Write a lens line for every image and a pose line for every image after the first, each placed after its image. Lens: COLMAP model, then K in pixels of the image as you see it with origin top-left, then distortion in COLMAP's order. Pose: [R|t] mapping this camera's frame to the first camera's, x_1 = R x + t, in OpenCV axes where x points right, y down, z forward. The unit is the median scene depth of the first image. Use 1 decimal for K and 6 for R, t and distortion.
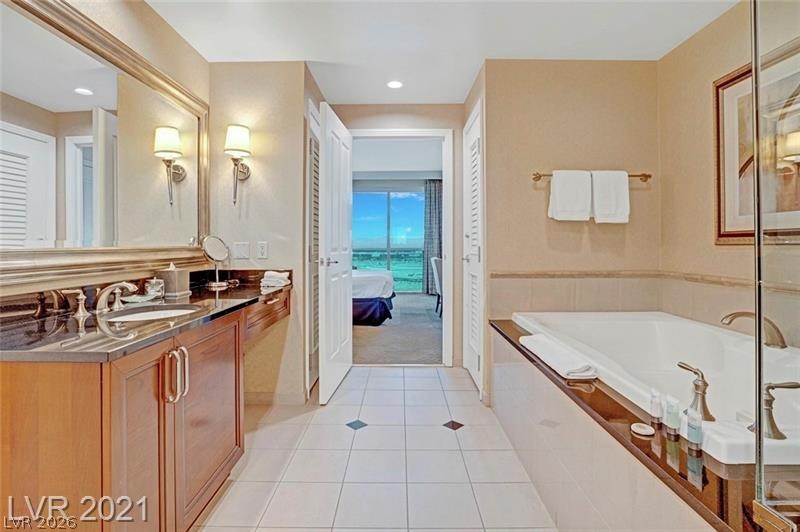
lens RADIAL K [[400.8, 0, 400.2], [0, 400.8, 238.3], [0, 0, 1]] dist [-0.020955, 0.001549]
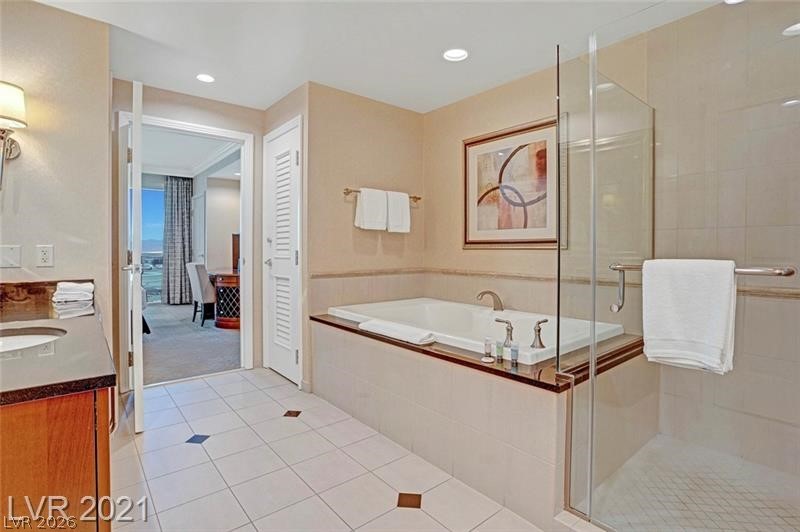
lens RADIAL K [[396.4, 0, 401.8], [0, 396.4, 251.6], [0, 0, 1]] dist [-0.031403, 0.002025]
pose [[0.767781, -0.002981, 0.640705, -0.291446], [-0.010874, 0.999785, 0.017683, 0.001486], [-0.640620, -0.020544, 0.767583, -0.009000]]
